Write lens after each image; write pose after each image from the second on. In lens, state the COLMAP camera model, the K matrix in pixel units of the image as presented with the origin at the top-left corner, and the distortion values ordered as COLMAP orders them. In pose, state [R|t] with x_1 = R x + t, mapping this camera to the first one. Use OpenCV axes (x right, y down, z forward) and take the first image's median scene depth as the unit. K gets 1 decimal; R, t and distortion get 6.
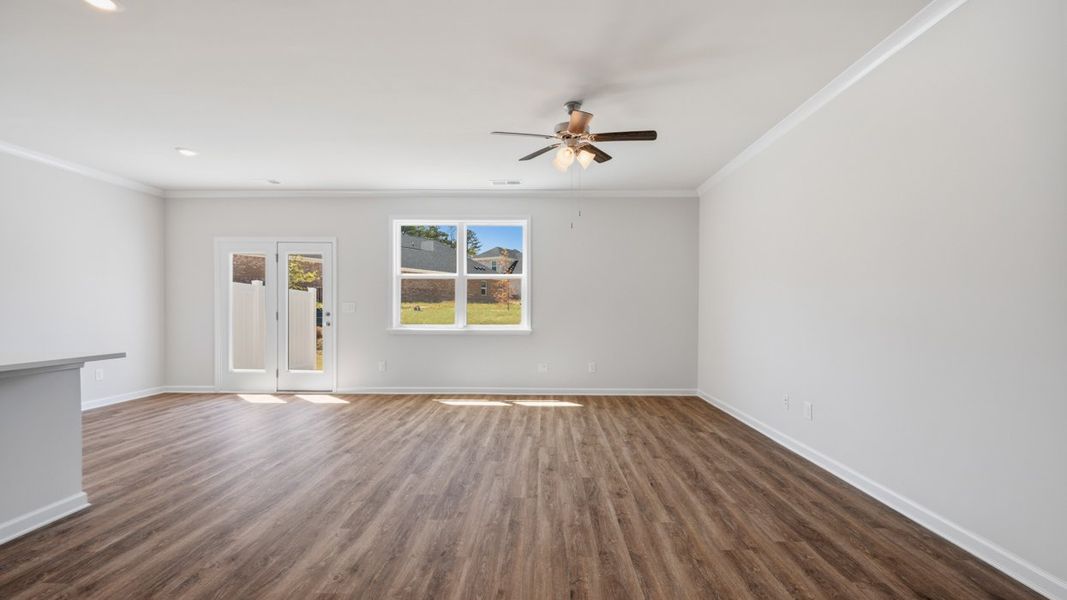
lens RADIAL K [[425.4, 0, 533.9], [0, 425.4, 307.6], [0, 0, 1]] dist [-0.002135, 0.000737]
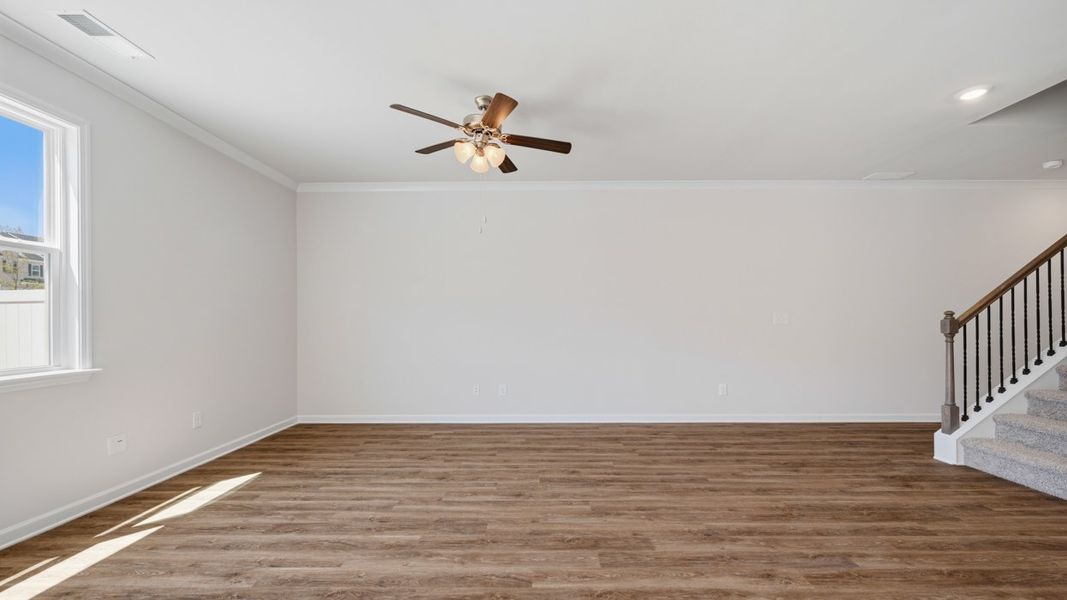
lens RADIAL K [[425.4, 0, 534.8], [0, 425.4, 320.5], [0, 0, 1]] dist [-0.002135, 0.000737]
pose [[-0.022194, -0.008837, 0.999715, -0.739385], [-0.000710, 0.999961, 0.008823, -0.007013], [-0.999753, -0.000514, -0.022200, 0.818373]]
